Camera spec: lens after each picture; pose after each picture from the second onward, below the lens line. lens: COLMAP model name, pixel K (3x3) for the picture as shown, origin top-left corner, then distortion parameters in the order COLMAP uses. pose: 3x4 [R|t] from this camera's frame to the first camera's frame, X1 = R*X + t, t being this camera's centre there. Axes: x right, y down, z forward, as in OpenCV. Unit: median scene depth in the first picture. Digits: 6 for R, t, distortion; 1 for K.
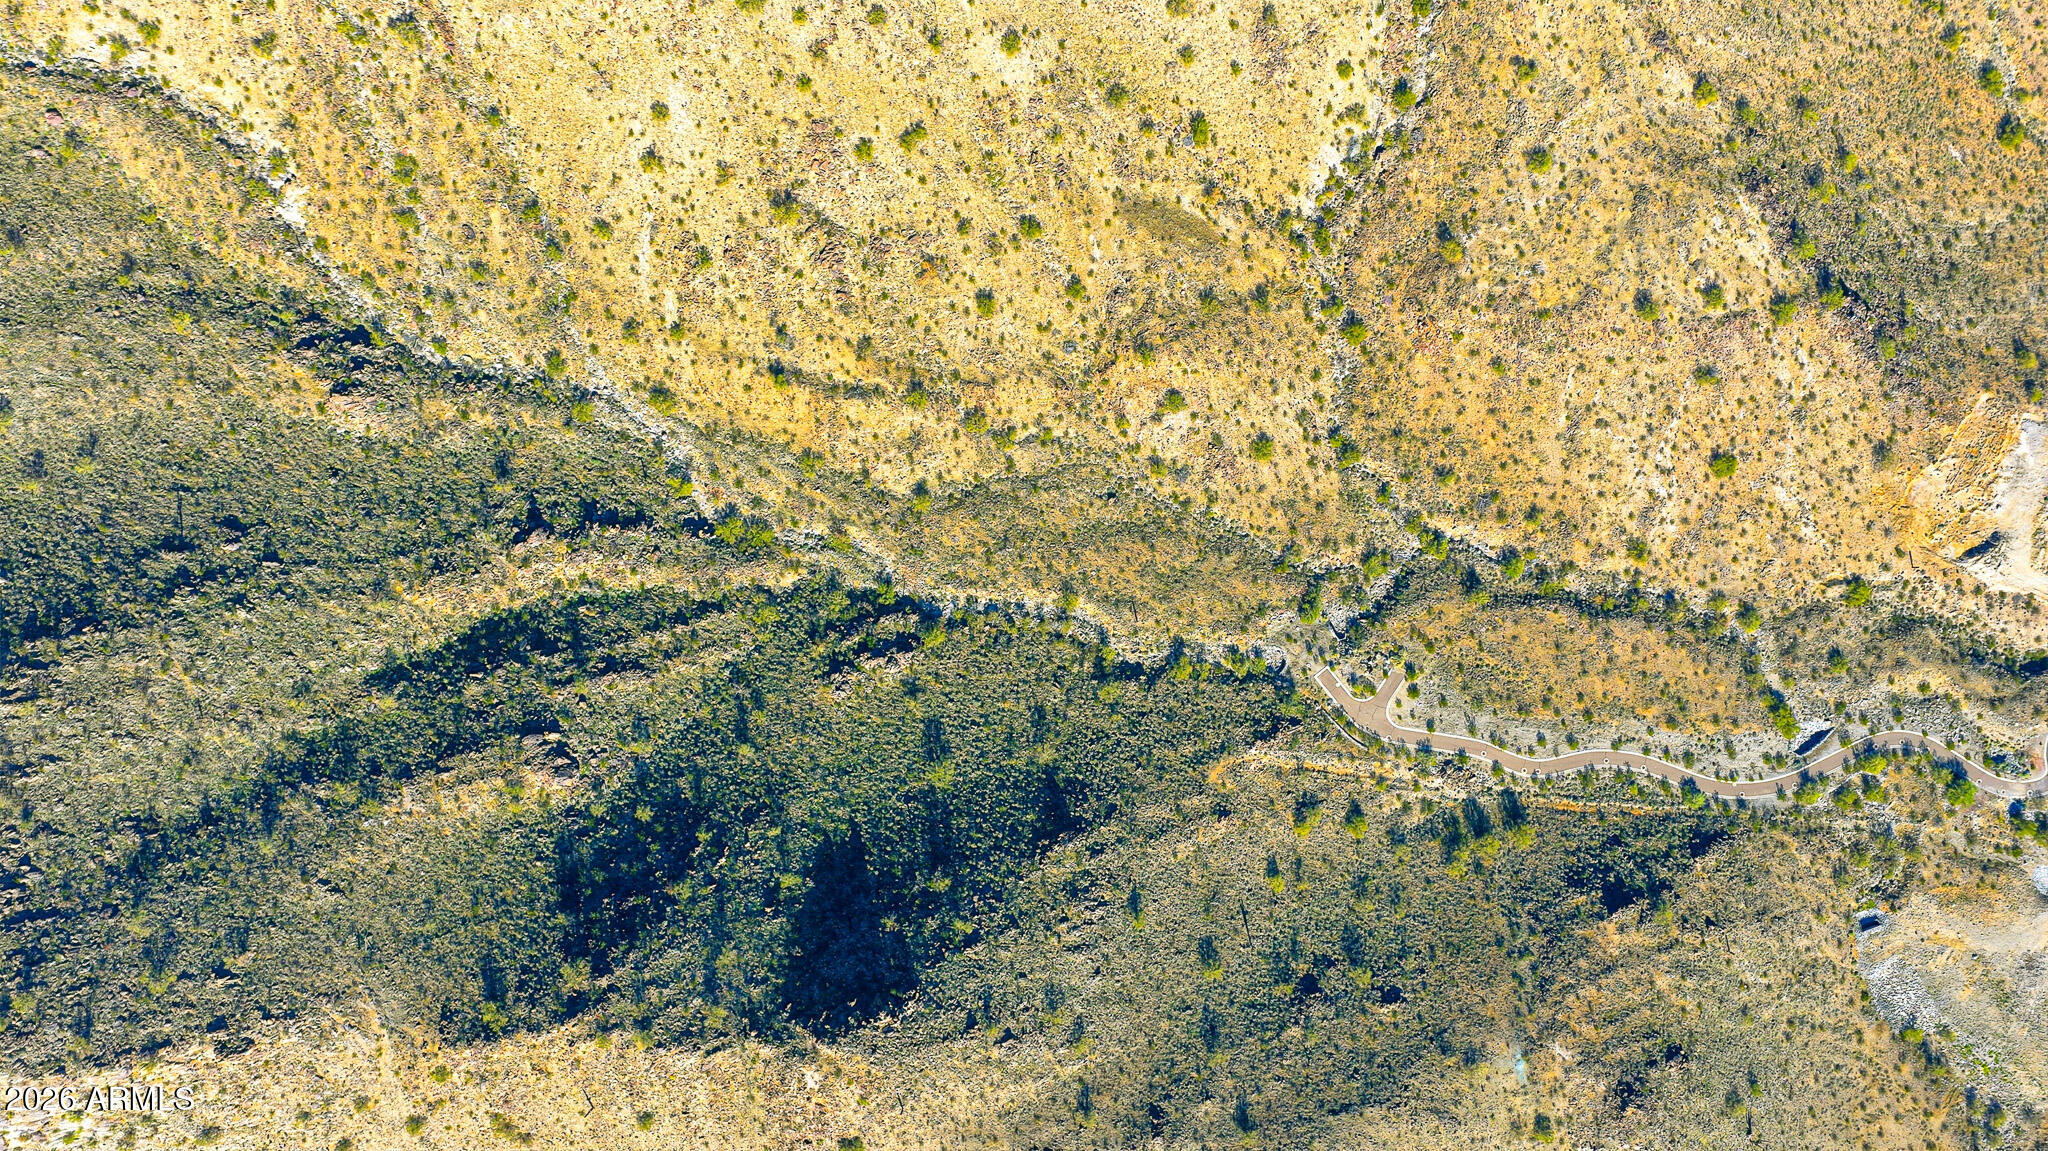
lens RADIAL K [[1692.9, 0, 1024.0], [0, 1692.9, 575.5], [0, 0, 1]] dist [-0.013202, 0.042351]
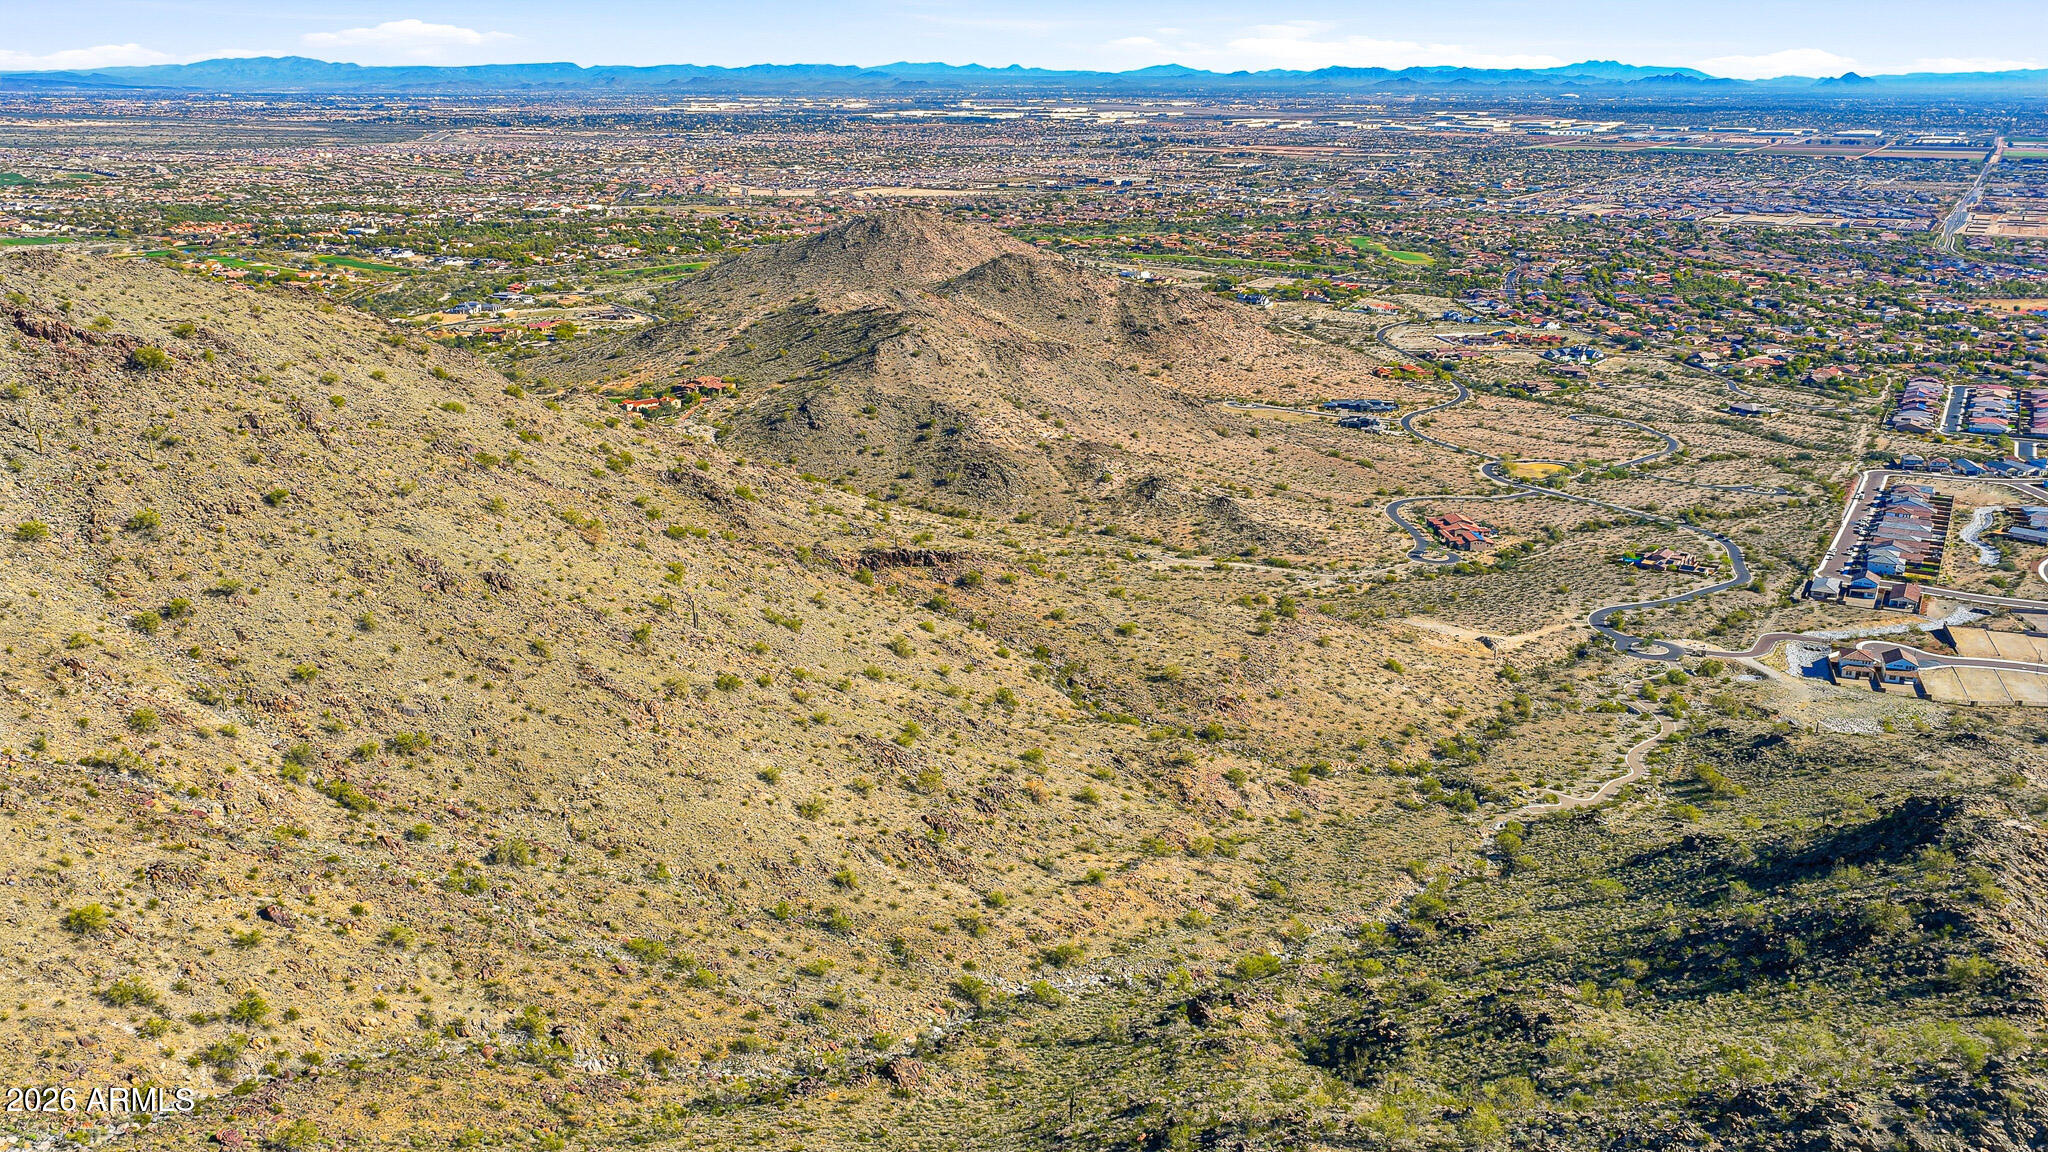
lens RADIAL K [[1692.9, 0, 1024.0], [0, 1692.9, 576.0], [0, 0, 1]] dist [-0.013202, 0.042351]
pose [[0.374506, -0.262675, 0.889239, -0.815791], [0.927169, 0.116542, -0.356055, 0.123996], [-0.010107, 0.957820, 0.287190, 0.597937]]
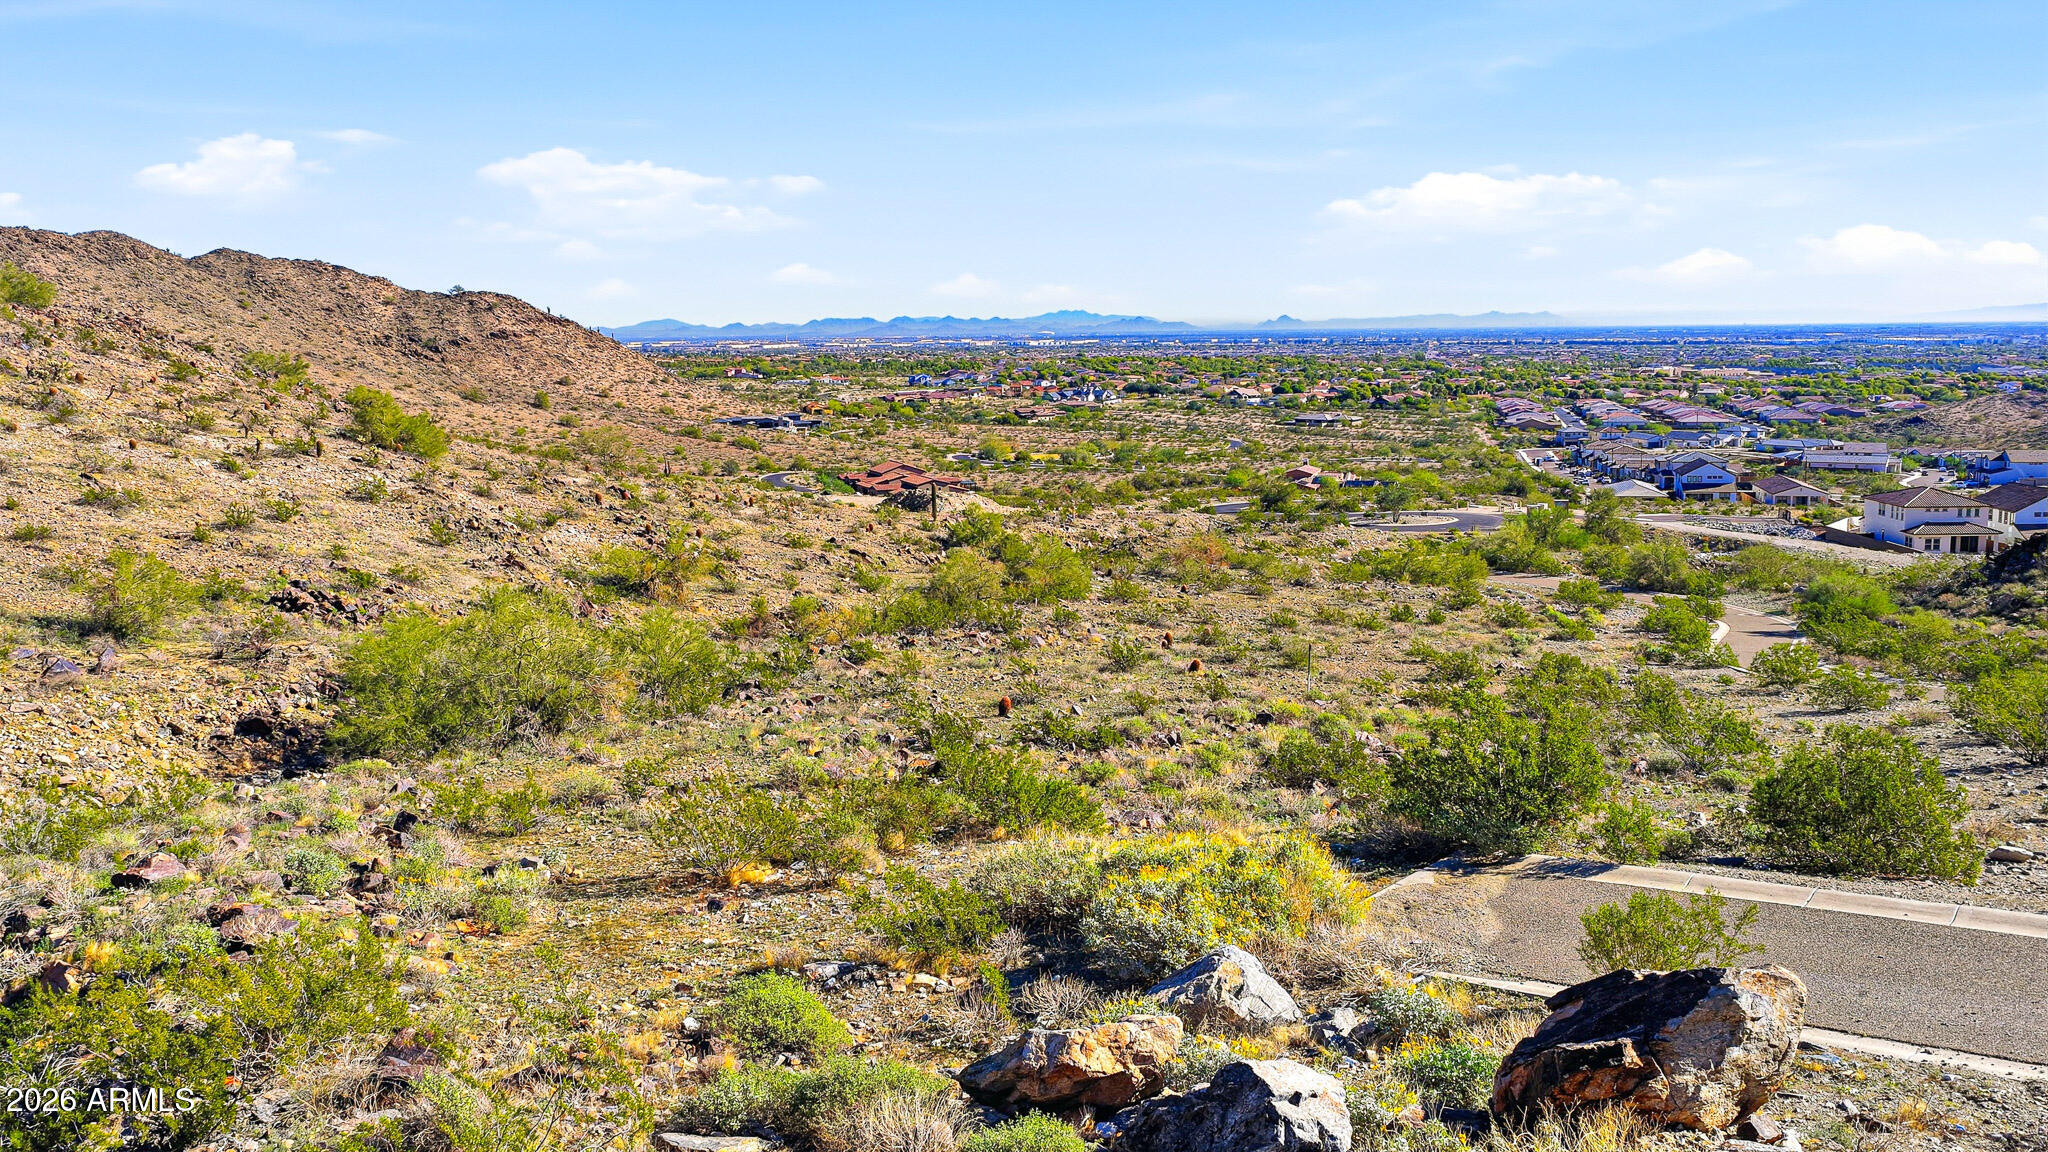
lens RADIAL K [[1692.9, 0, 1024.0], [0, 1692.9, 576.0], [0, 0, 1]] dist [-0.013202, 0.042351]
pose [[0.095680, -0.145490, 0.984722, 0.184767], [0.995403, 0.009641, -0.095294, 0.050625], [0.004371, 0.989313, 0.145744, 1.019110]]
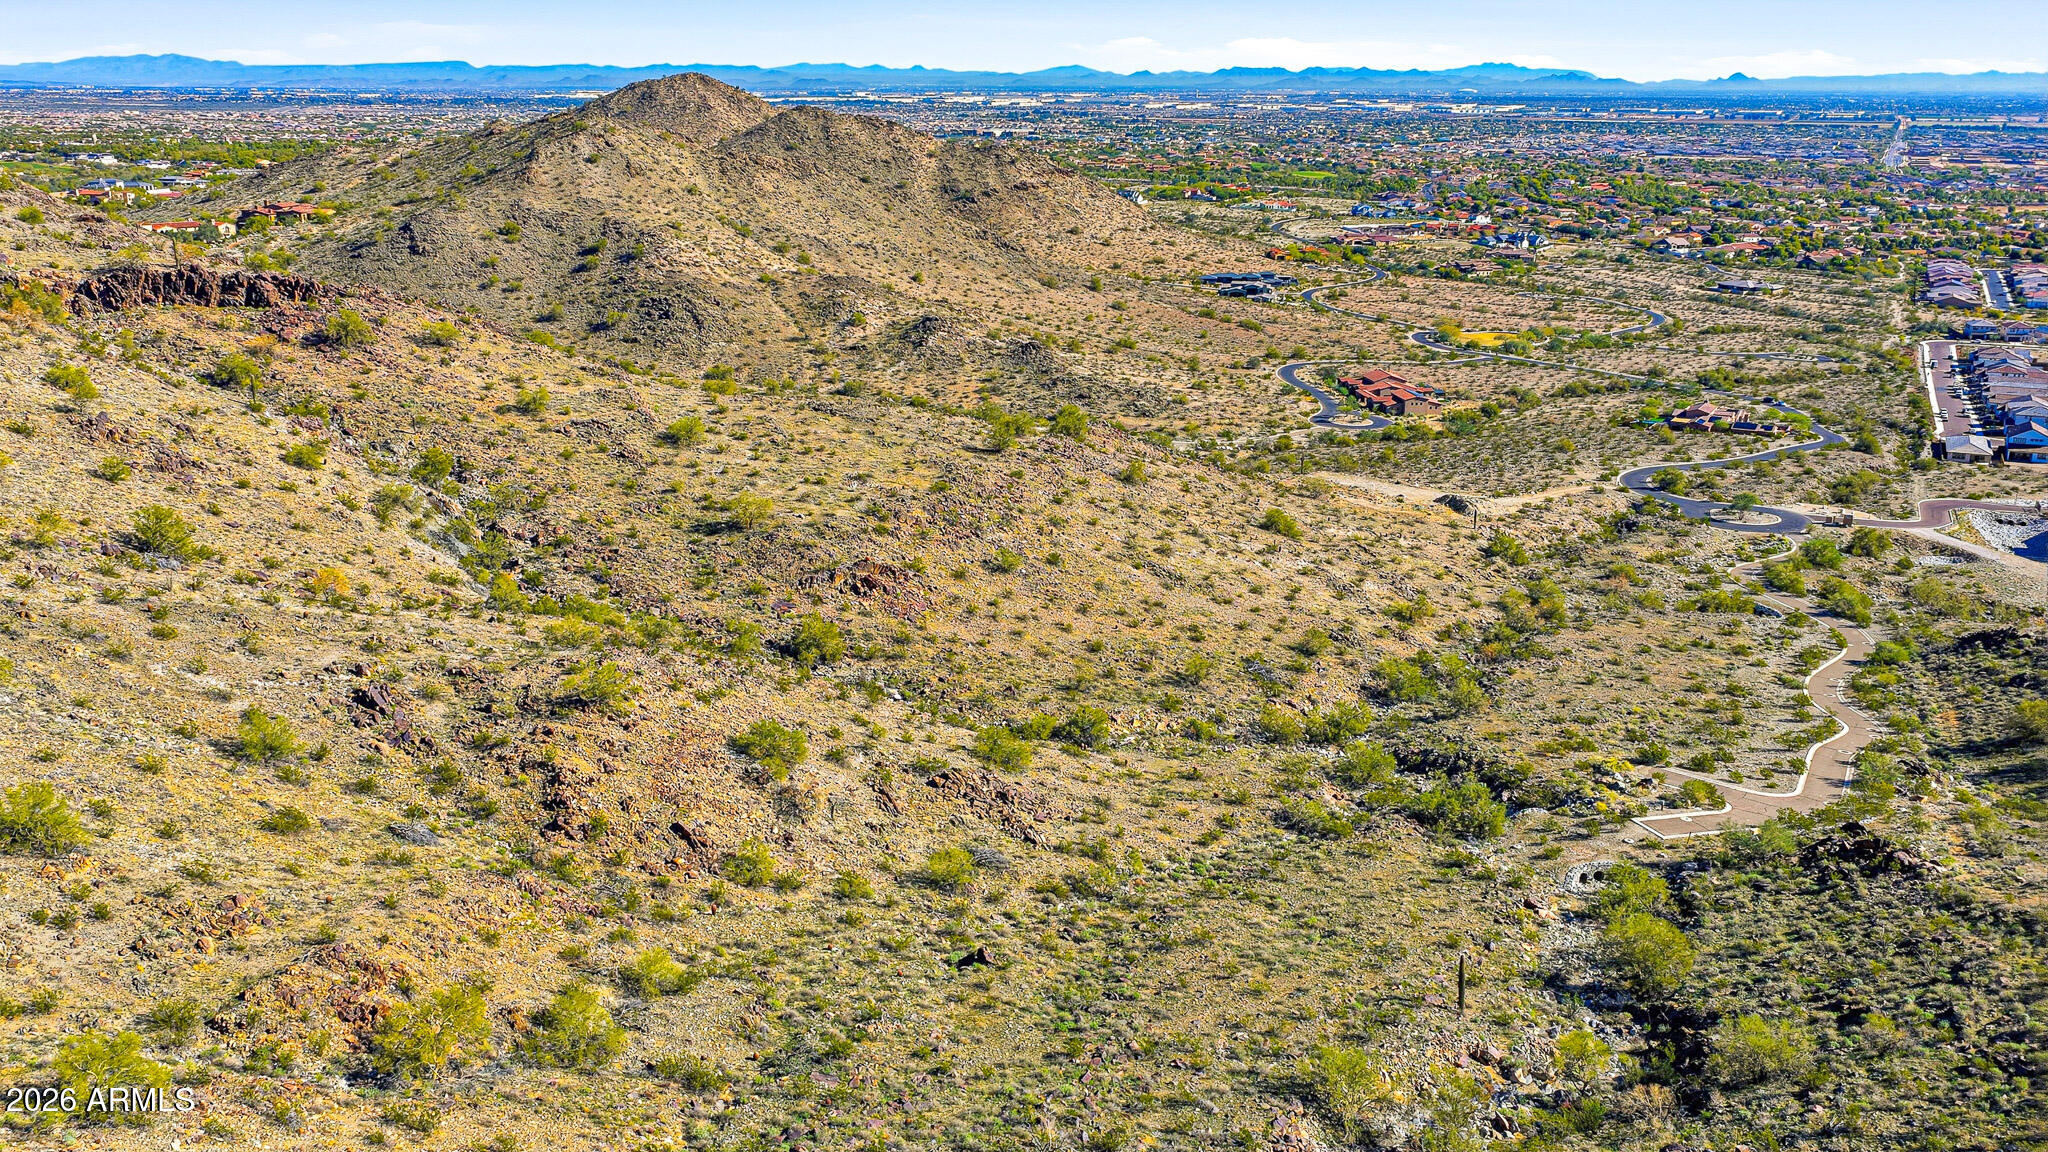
lens RADIAL K [[1692.9, 0, 1024.0], [0, 1692.9, 576.0], [0, 0, 1]] dist [-0.013202, 0.042351]
pose [[0.323511, -0.265896, 0.908097, -0.176058], [0.946148, 0.103101, -0.306878, 0.037033], [-0.012028, 0.958473, 0.284931, 0.875613]]
